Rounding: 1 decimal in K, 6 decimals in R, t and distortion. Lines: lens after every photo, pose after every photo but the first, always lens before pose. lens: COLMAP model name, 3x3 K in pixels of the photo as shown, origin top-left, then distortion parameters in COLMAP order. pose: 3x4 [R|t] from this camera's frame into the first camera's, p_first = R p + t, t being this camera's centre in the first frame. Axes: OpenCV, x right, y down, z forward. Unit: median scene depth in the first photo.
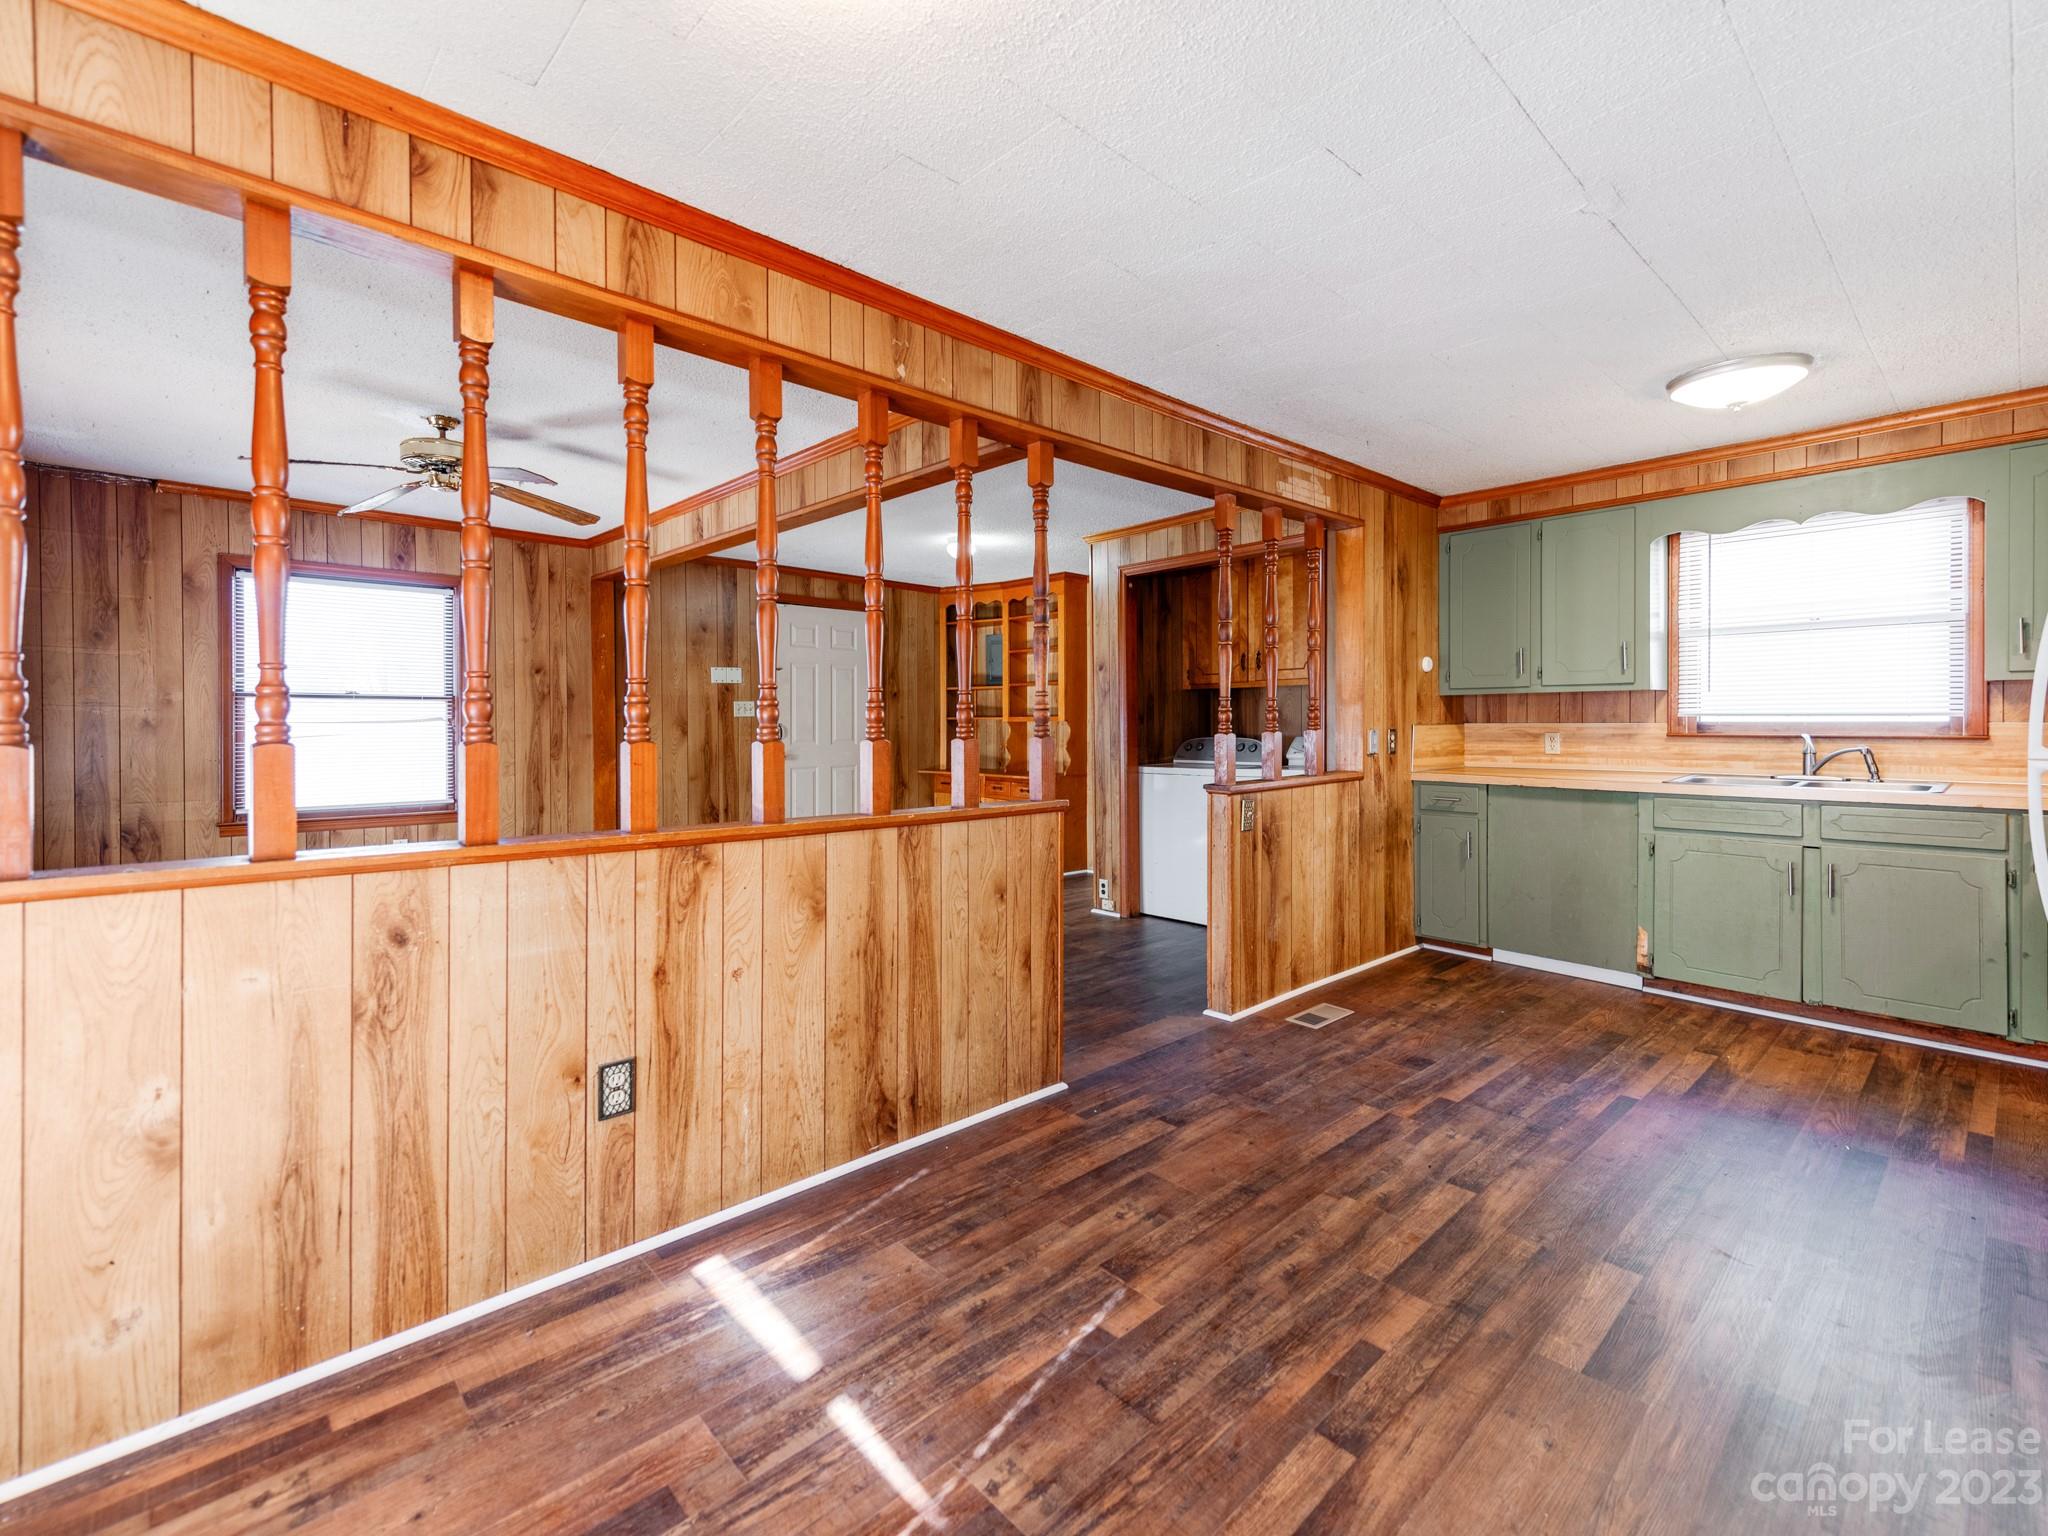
lens RADIAL K [[896.2, 0, 1027.8], [0, 896.2, 728.3], [0, 0, 1]] dist [0.025214, -0.005205]
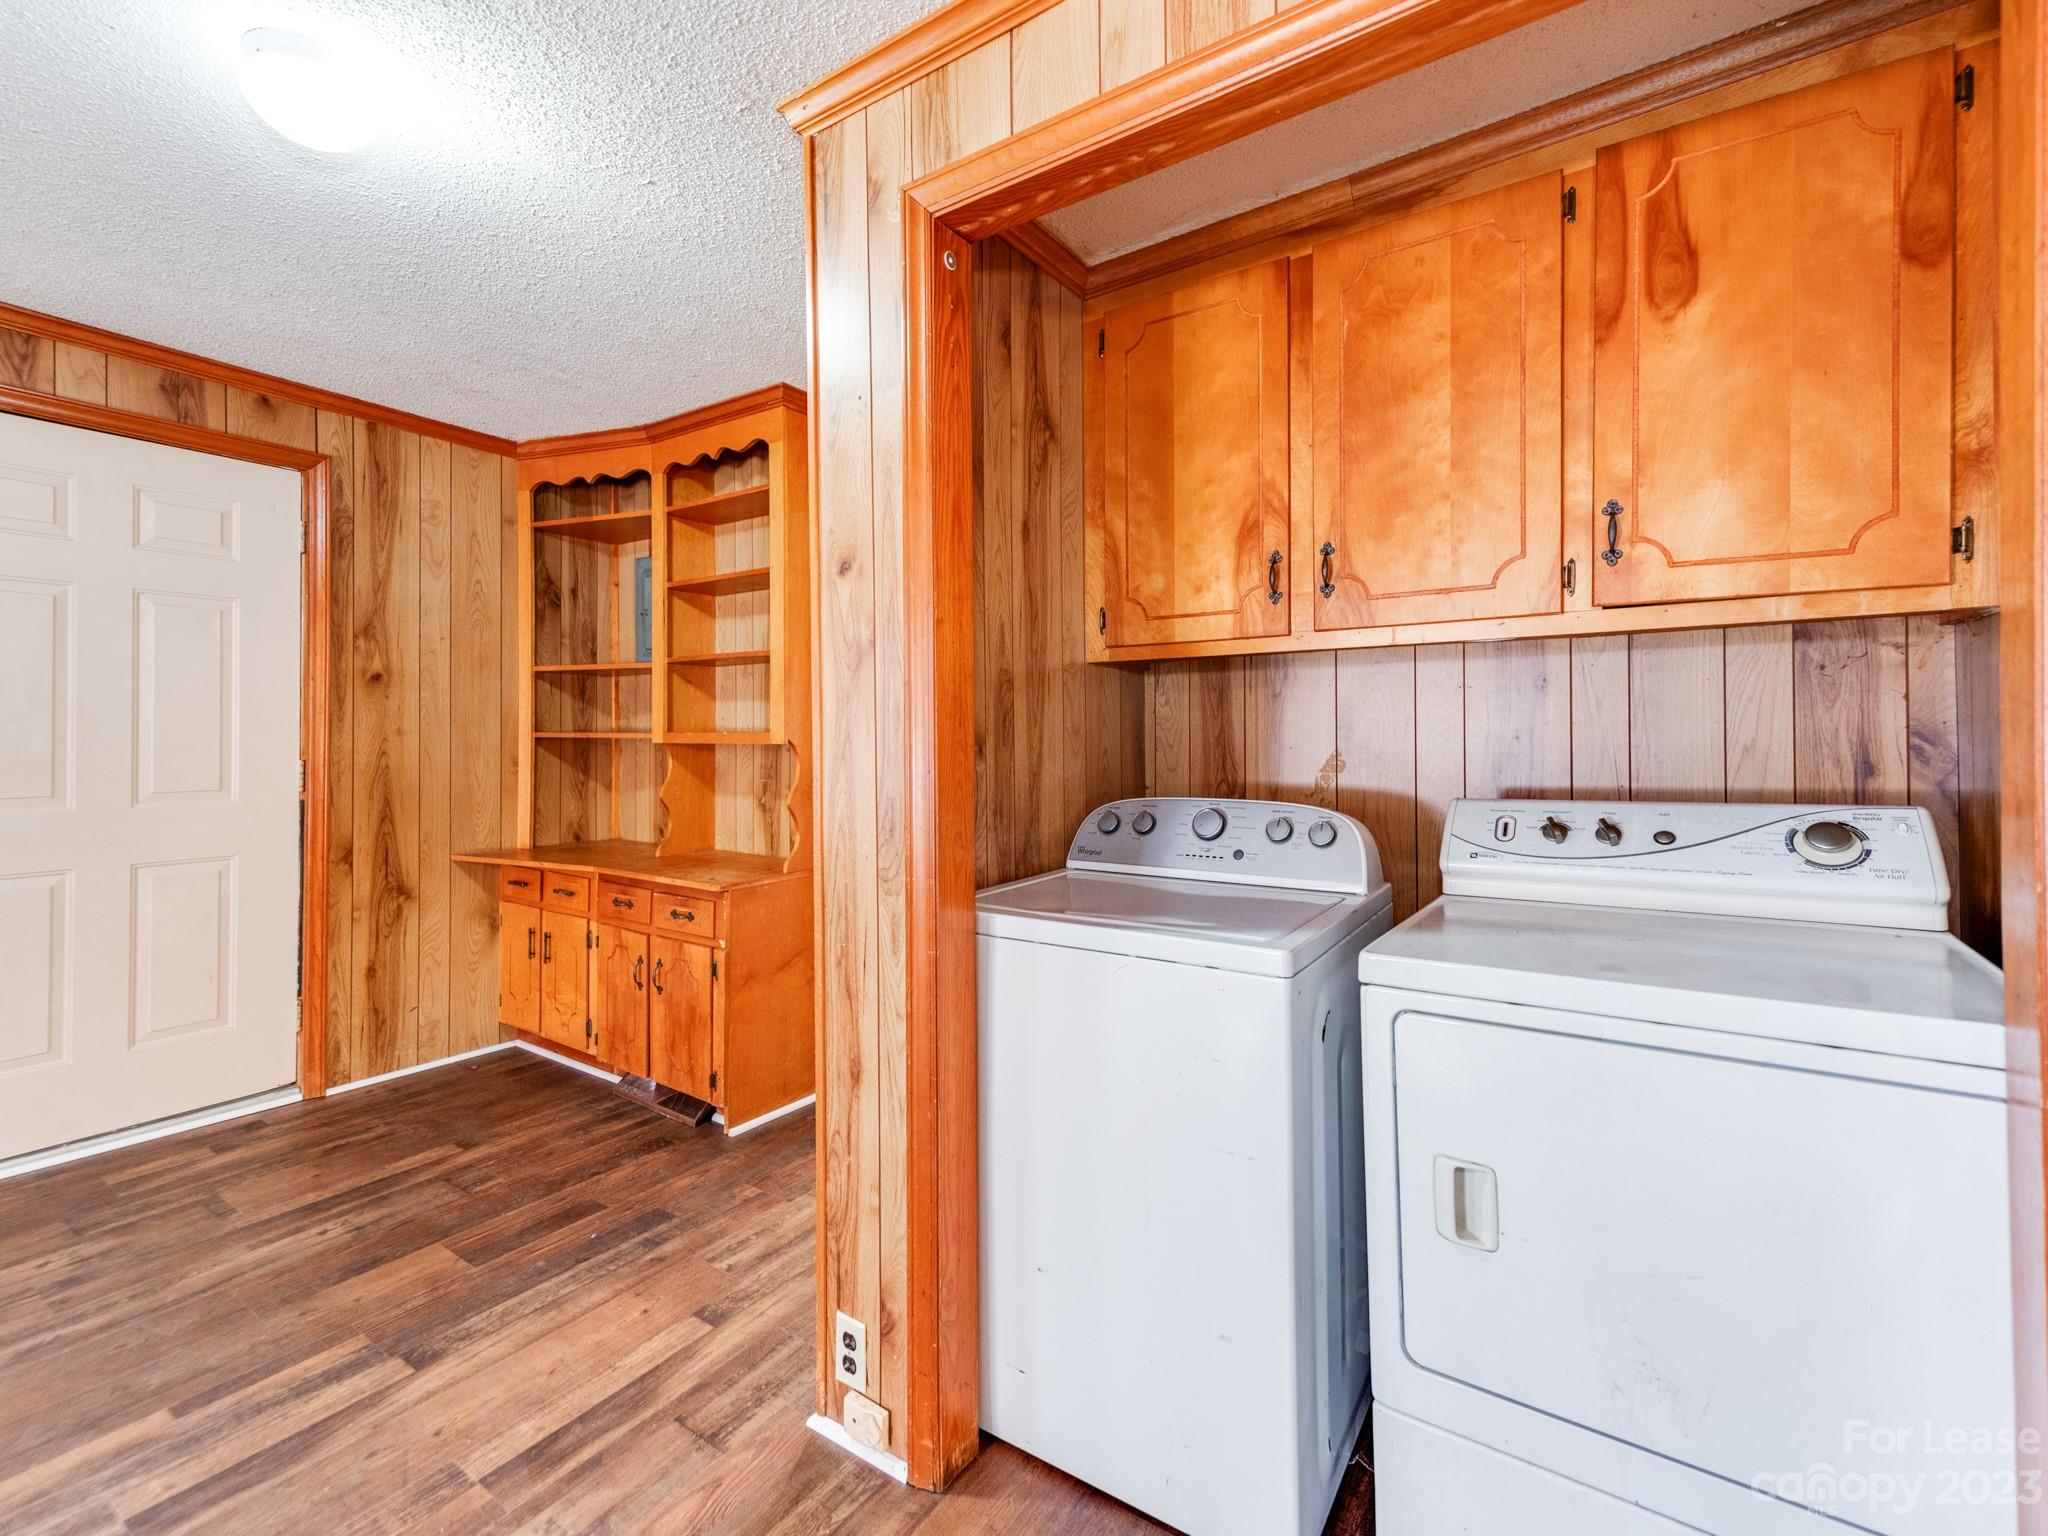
lens RADIAL K [[907.5, 0, 1053.6], [0, 907.5, 729.4], [0, 0, 1]] dist [0.015473, -0.000709]
pose [[0.970433, 0.003232, 0.241347, 0.097922], [-0.000516, 0.999936, -0.011319, -0.015964], [-0.241368, 0.010860, 0.970373, 0.900398]]
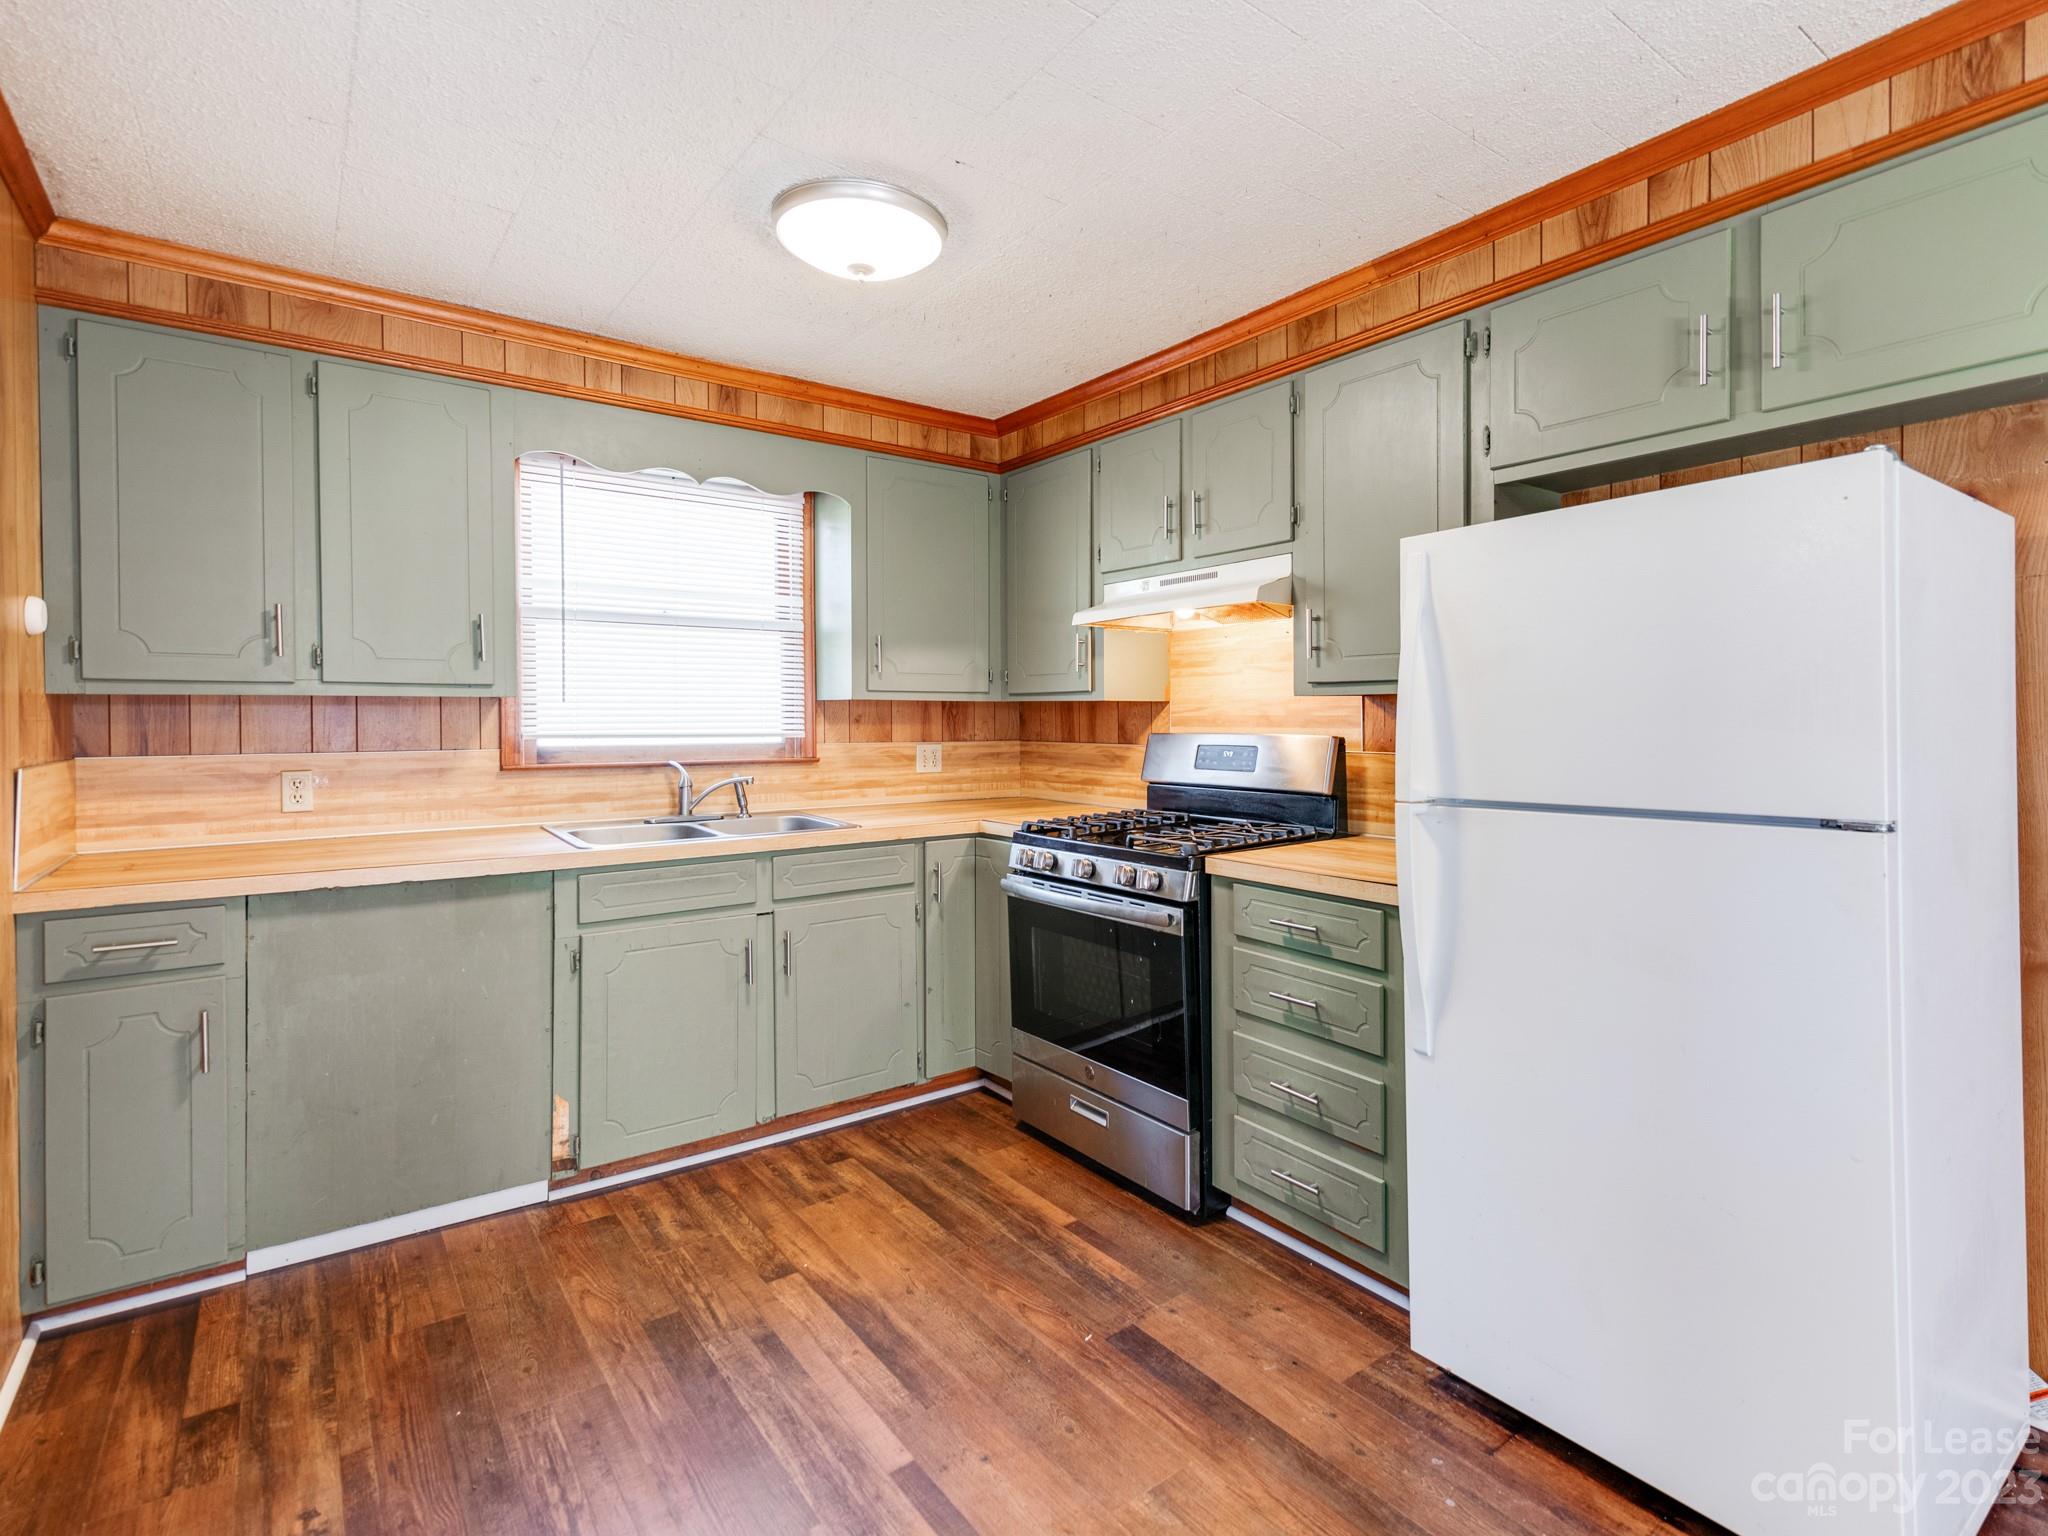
lens RADIAL K [[972.5, 0, 1007.2], [0, 972.5, 726.4], [0, 0, 1]] dist [0.021989, -0.006243]
pose [[0.121671, -0.003996, 0.992562, 0.065461], [0.010974, 0.999936, 0.002681, -0.019828], [-0.992510, 0.010567, 0.121707, 0.557486]]
